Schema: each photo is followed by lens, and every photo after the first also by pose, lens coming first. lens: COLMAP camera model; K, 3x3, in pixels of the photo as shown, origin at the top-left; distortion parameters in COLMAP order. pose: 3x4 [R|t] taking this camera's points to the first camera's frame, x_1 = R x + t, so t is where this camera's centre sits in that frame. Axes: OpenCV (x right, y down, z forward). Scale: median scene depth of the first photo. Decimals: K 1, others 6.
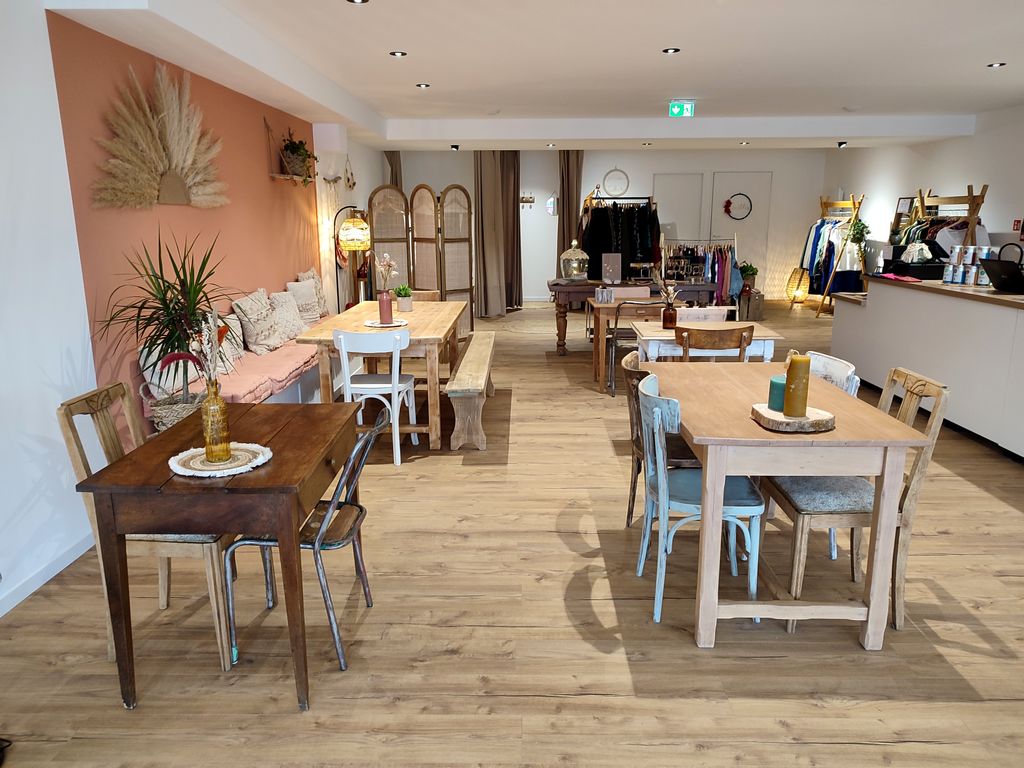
lens RADIAL K [[724.7, 0, 518.1], [0, 724.7, 381.1], [0, 0, 1]] dist [0.002979, -0.001902]
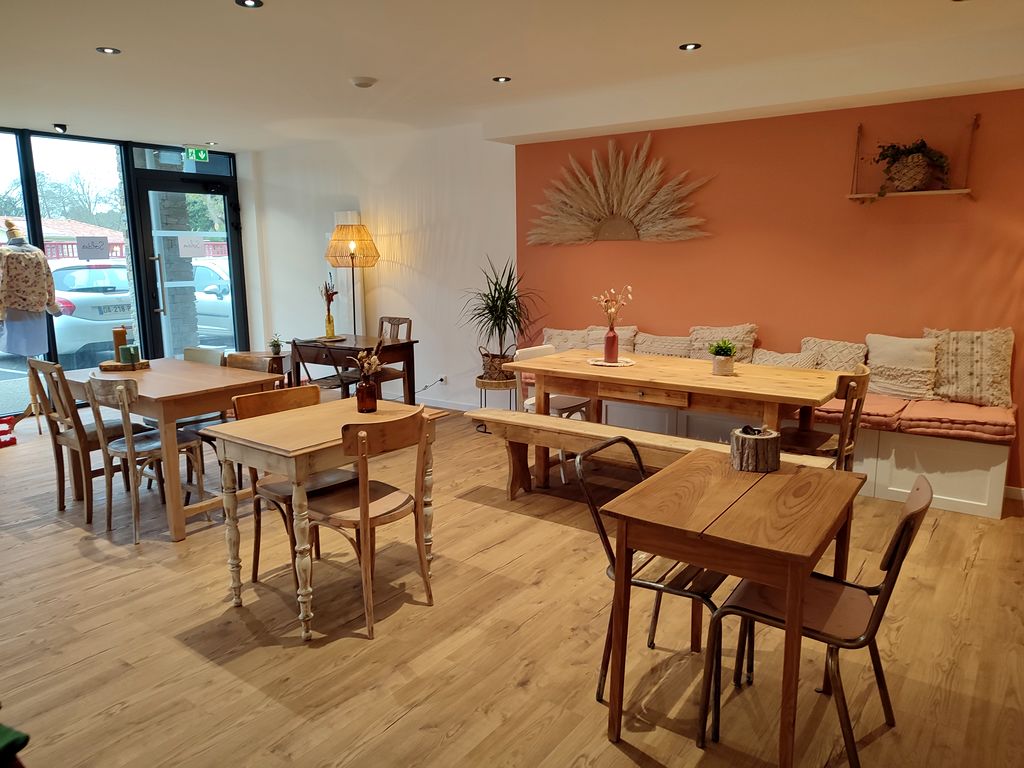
lens RADIAL K [[724.7, 0, 515.0], [0, 724.7, 384.3], [0, 0, 1]] dist [0.002979, -0.001902]
pose [[-0.573498, 0.159439, -0.803542, 0.394075], [-0.177870, 0.933243, 0.312123, -0.196597], [0.799664, 0.321928, -0.506853, 0.834539]]
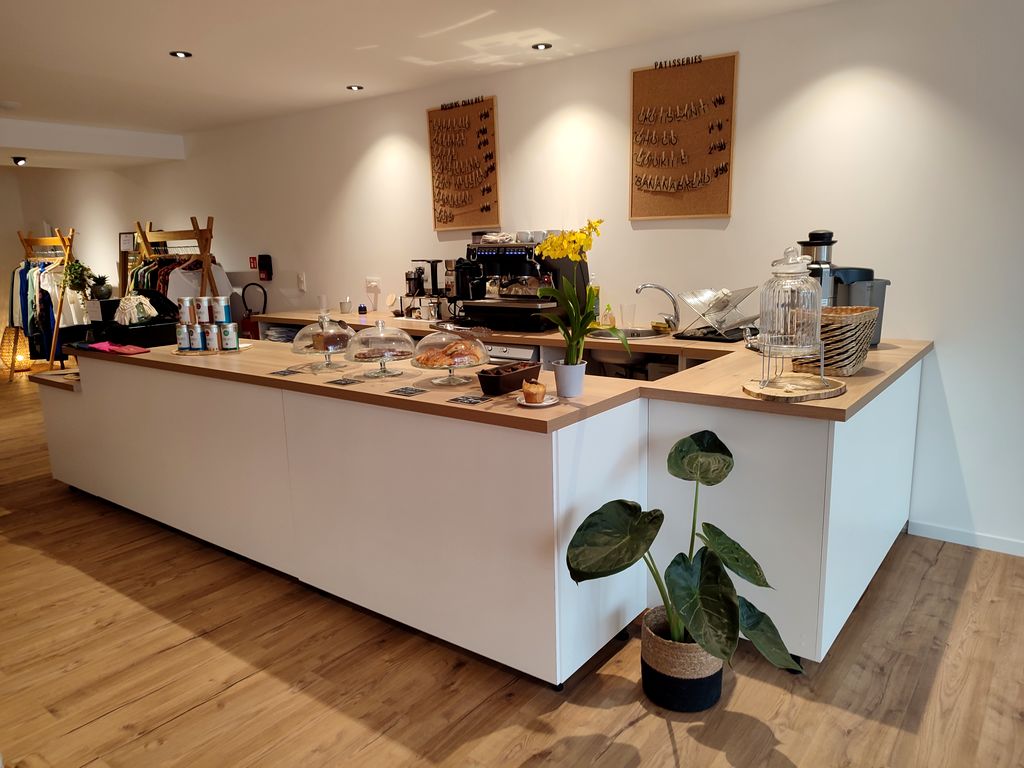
lens RADIAL K [[724.7, 0, 511.9], [0, 724.7, 379.9], [0, 0, 1]] dist [0.002979, -0.001902]
pose [[0.596980, -0.161463, 0.785840, 0.148660], [0.200442, 0.978491, 0.048776, -0.051624], [-0.776813, 0.128397, 0.616503, 0.214325]]
